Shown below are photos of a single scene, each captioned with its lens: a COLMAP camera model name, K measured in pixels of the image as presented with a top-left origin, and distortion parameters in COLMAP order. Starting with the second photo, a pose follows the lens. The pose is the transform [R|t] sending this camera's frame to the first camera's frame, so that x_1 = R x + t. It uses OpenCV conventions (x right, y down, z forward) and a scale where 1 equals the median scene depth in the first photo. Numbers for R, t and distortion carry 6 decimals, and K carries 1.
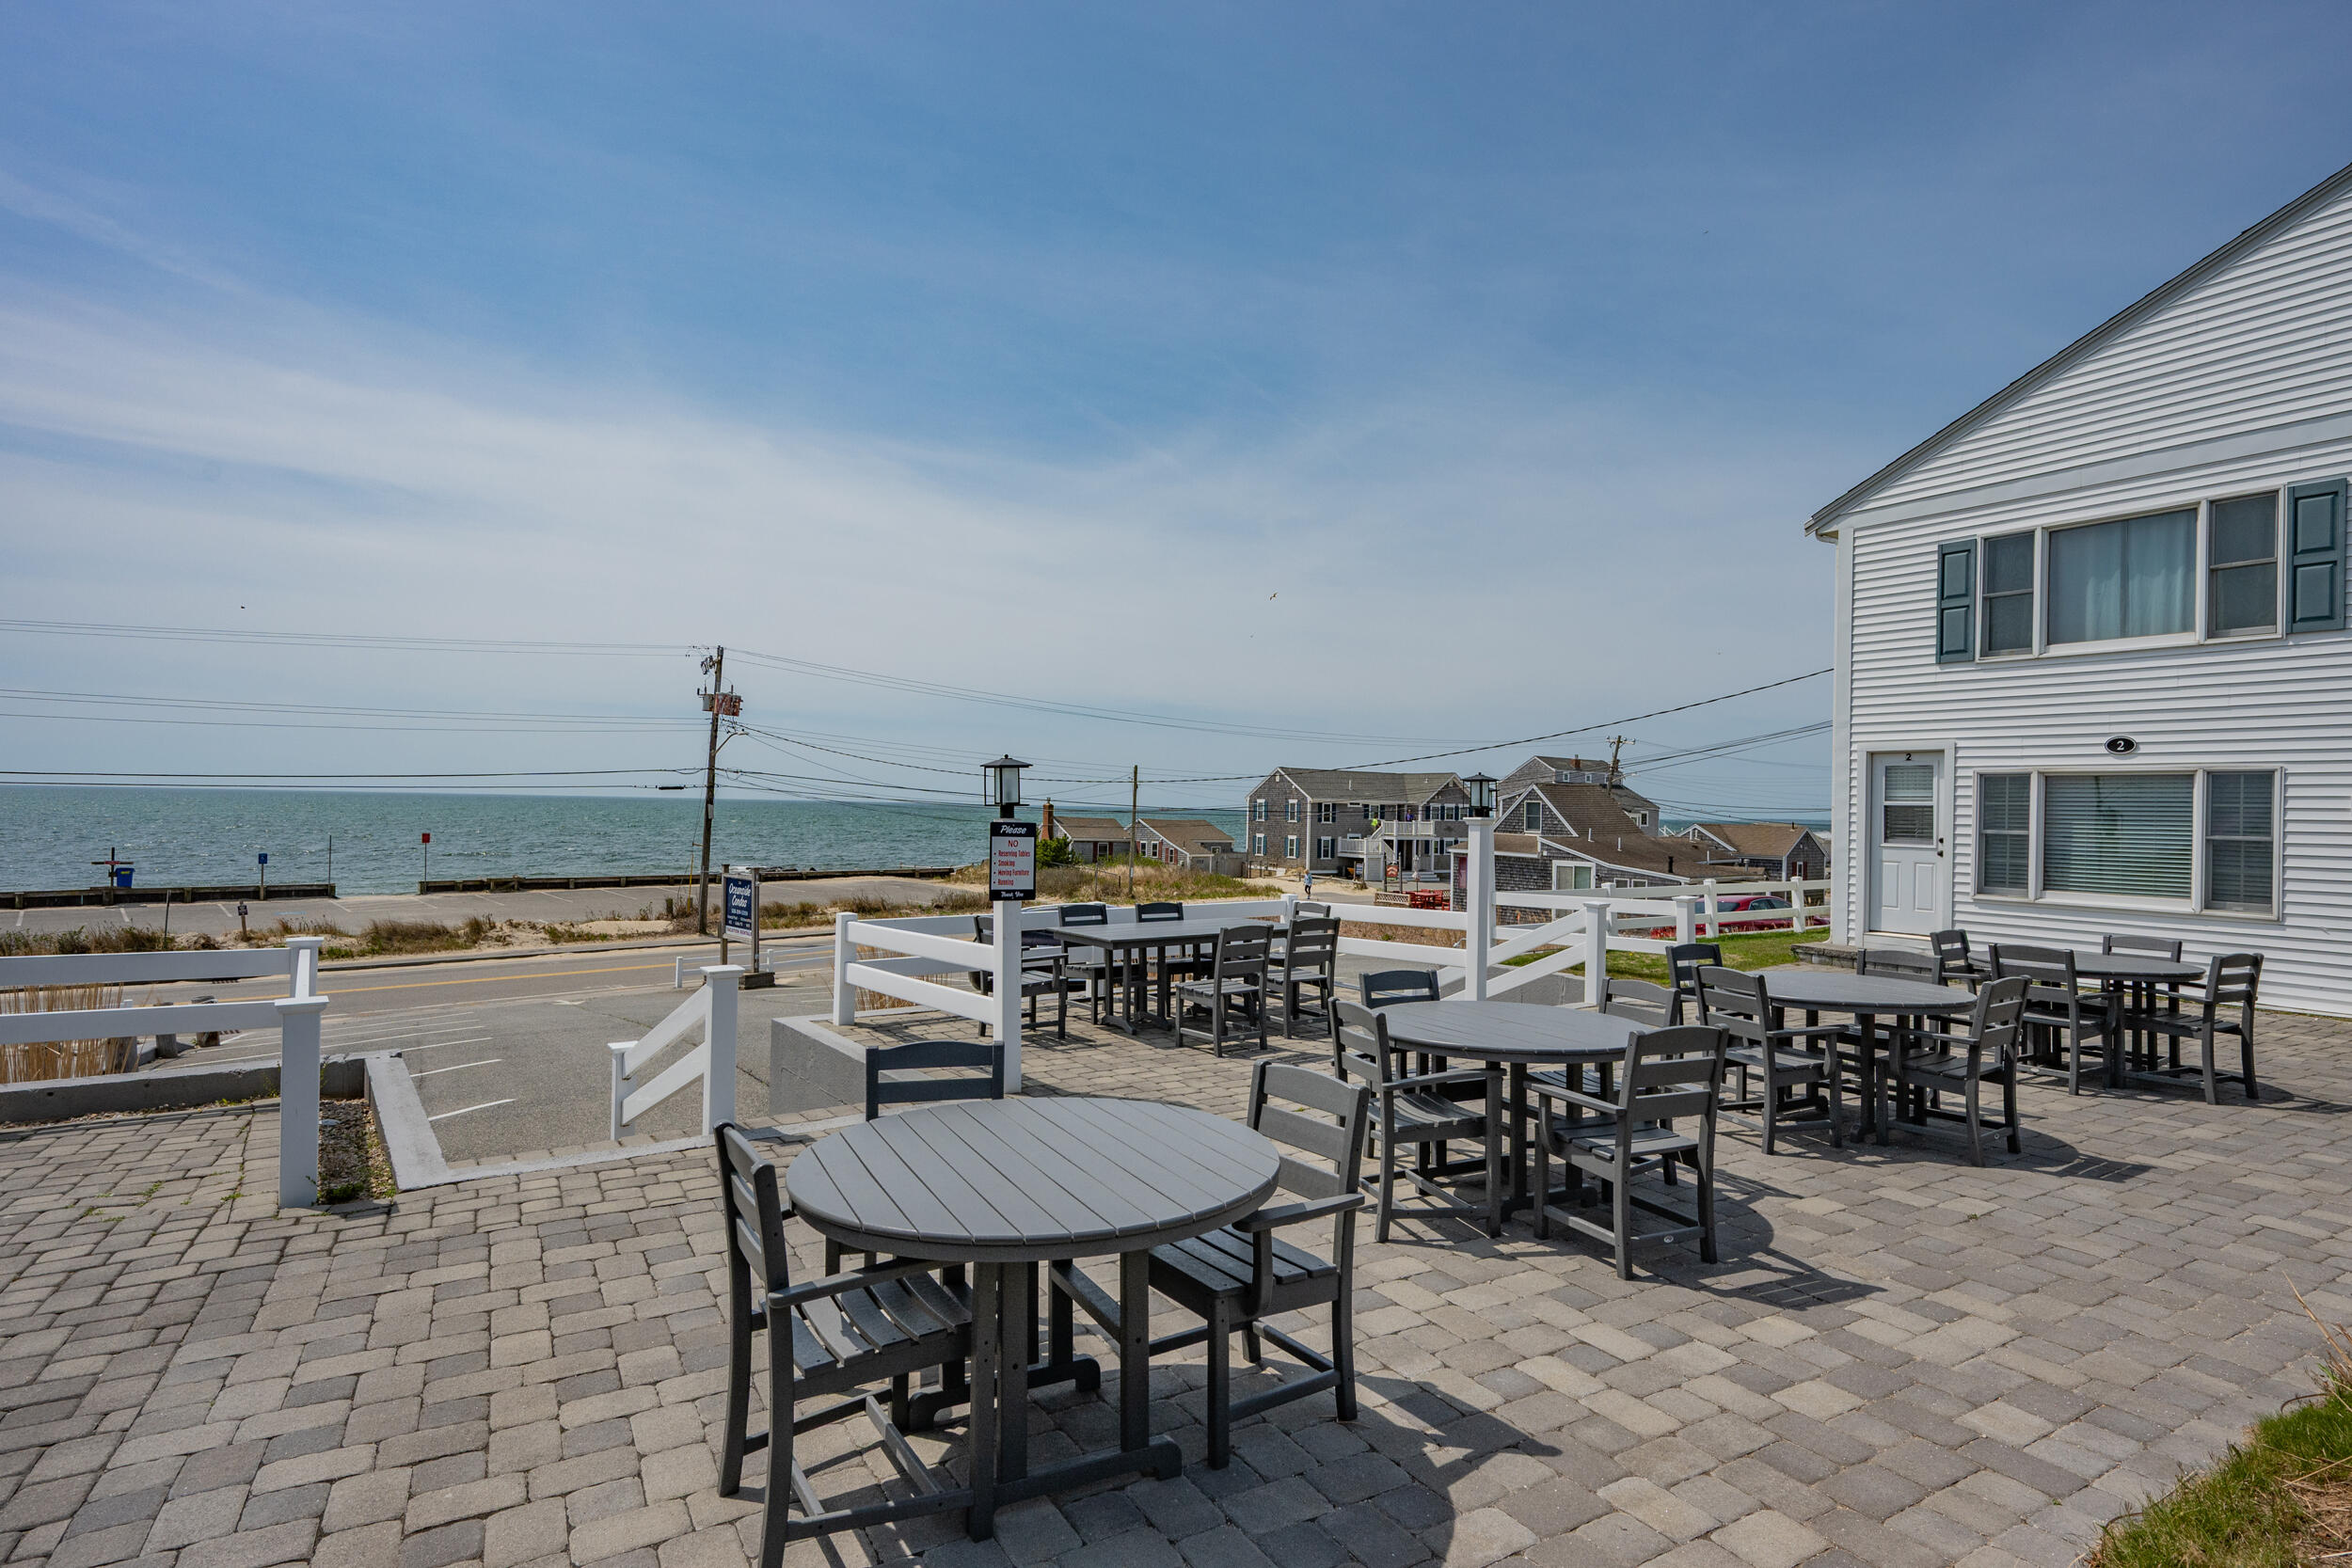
lens RADIAL K [[1200.2, 0, 1181.7], [0, 1200.2, 793.7], [0, 0, 1]] dist [-0.002902, 0.000529]
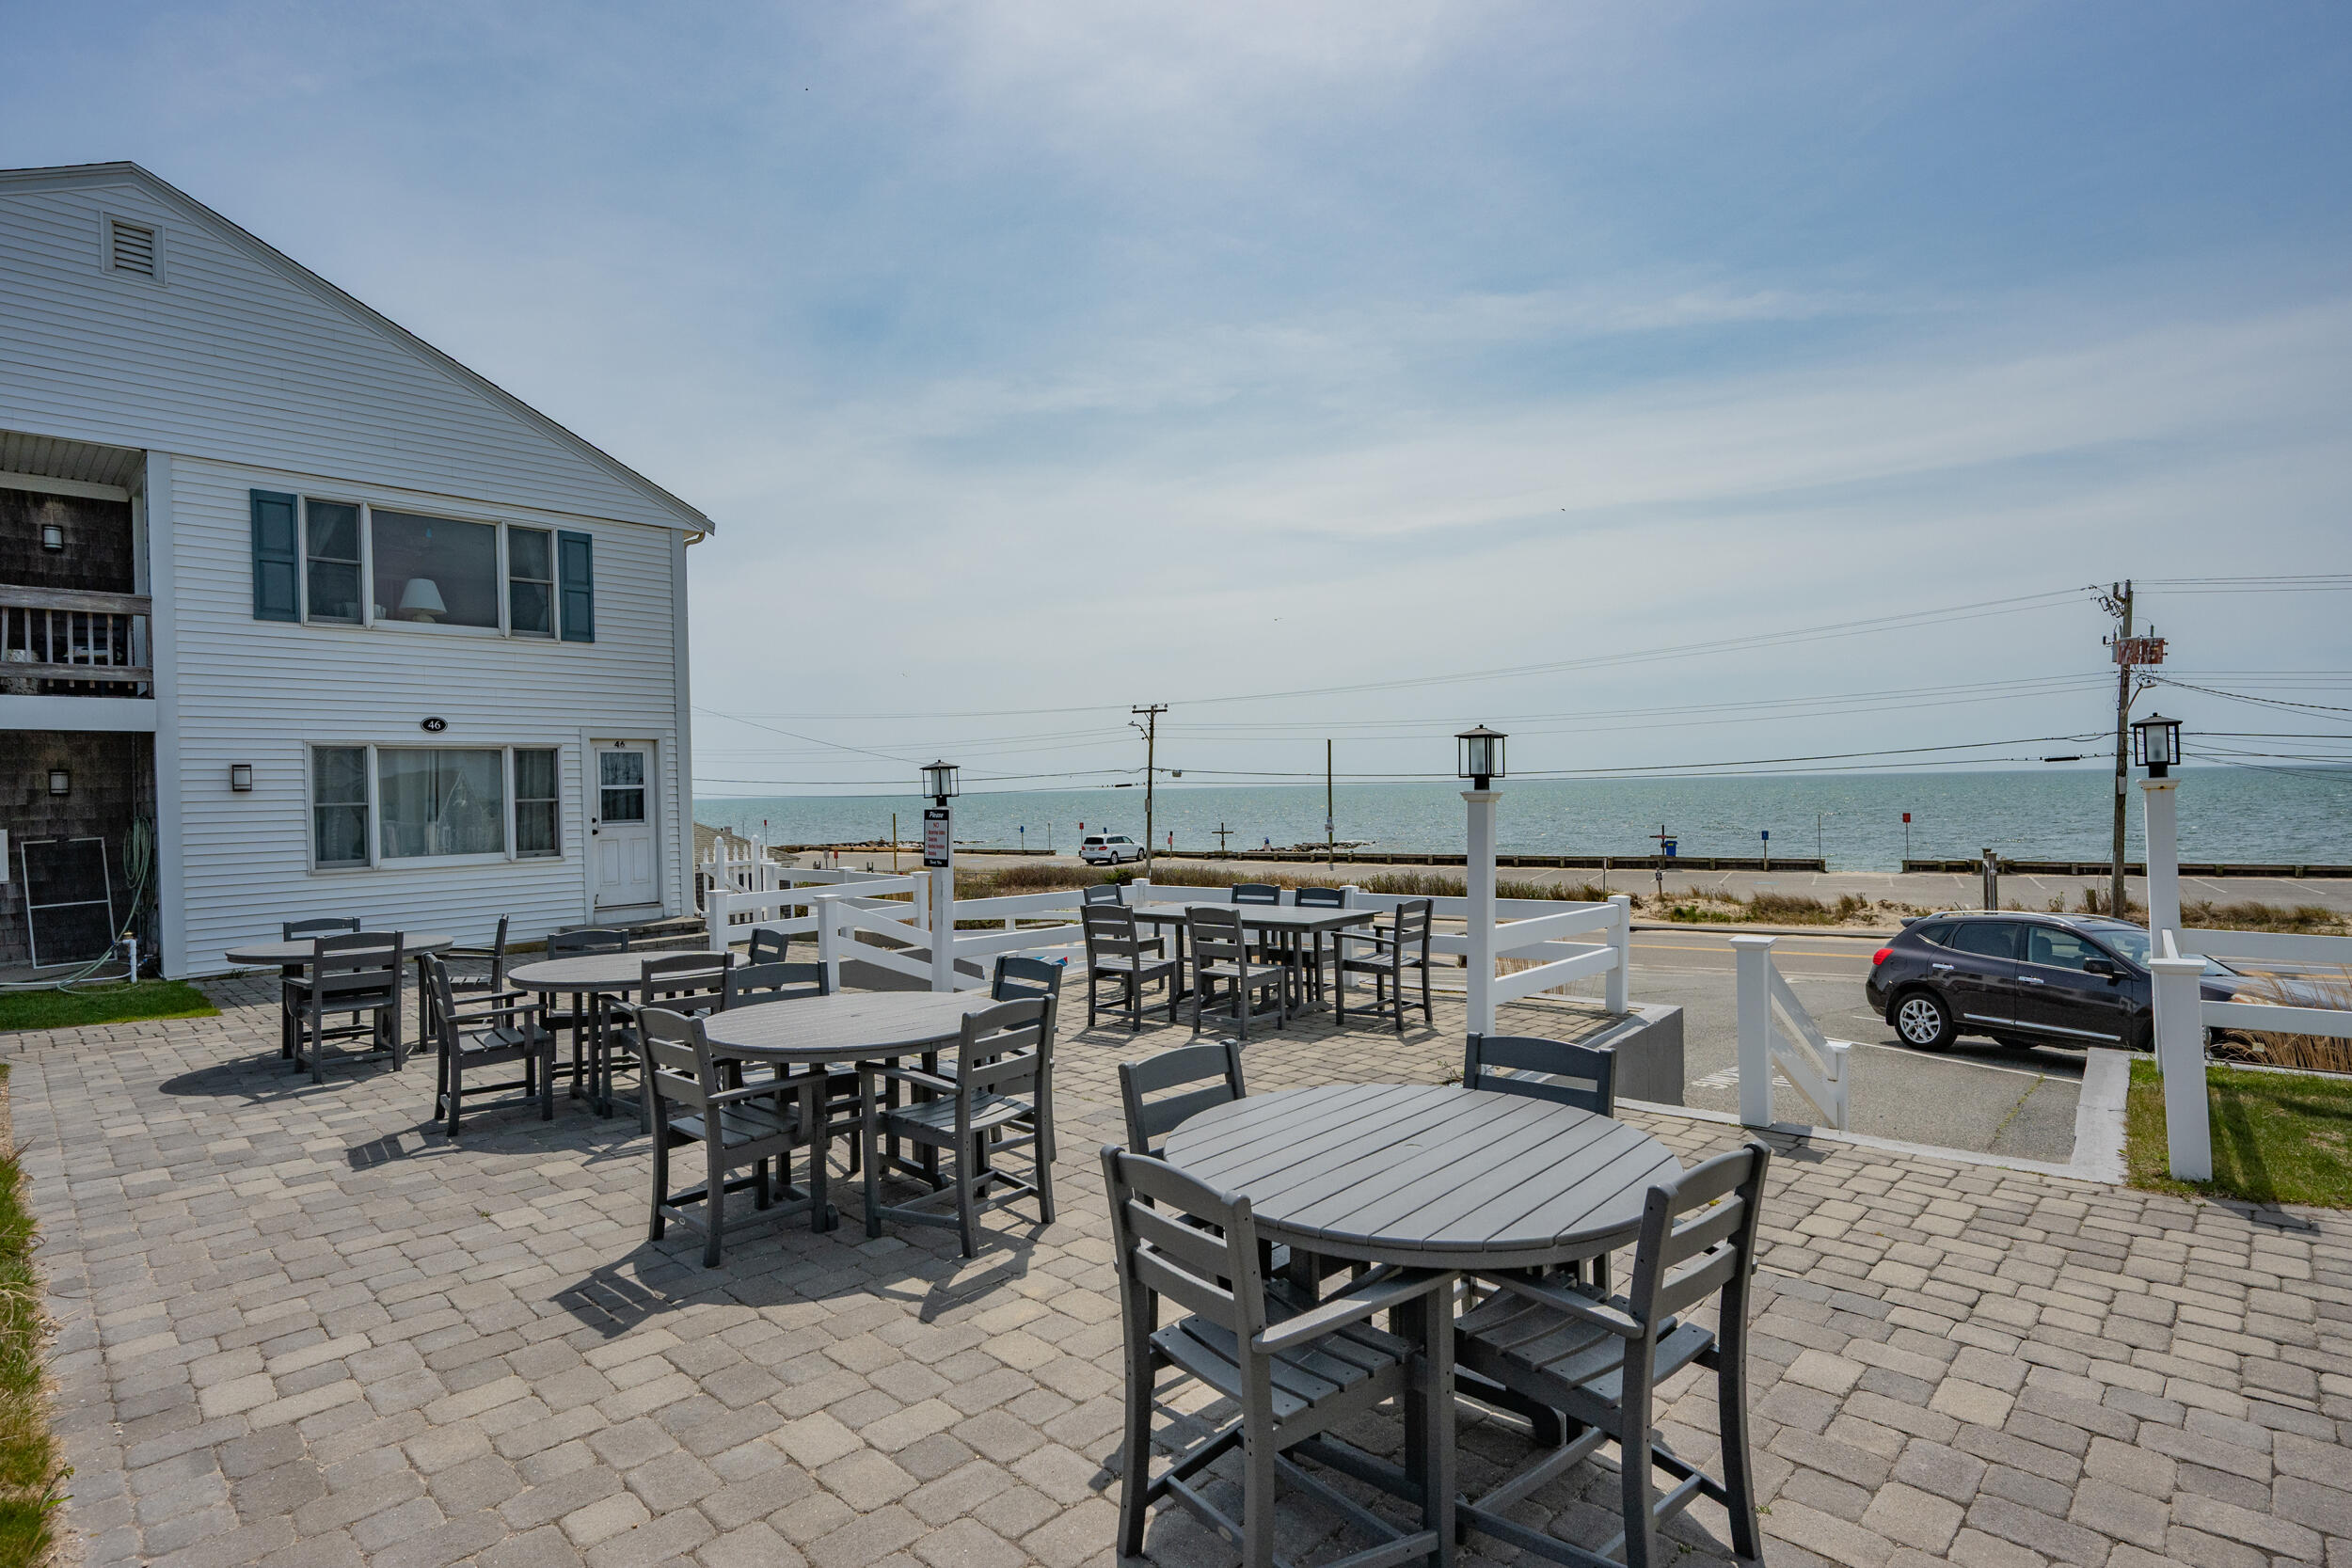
lens RADIAL K [[1200.2, 0, 1181.7], [0, 1200.2, 793.7], [0, 0, 1]] dist [-0.002902, 0.000529]
pose [[0.234833, -0.019896, -0.971832, 0.895274], [0.037119, 0.999245, -0.011488, 0.022982], [0.971327, -0.033376, 0.235394, 0.683104]]
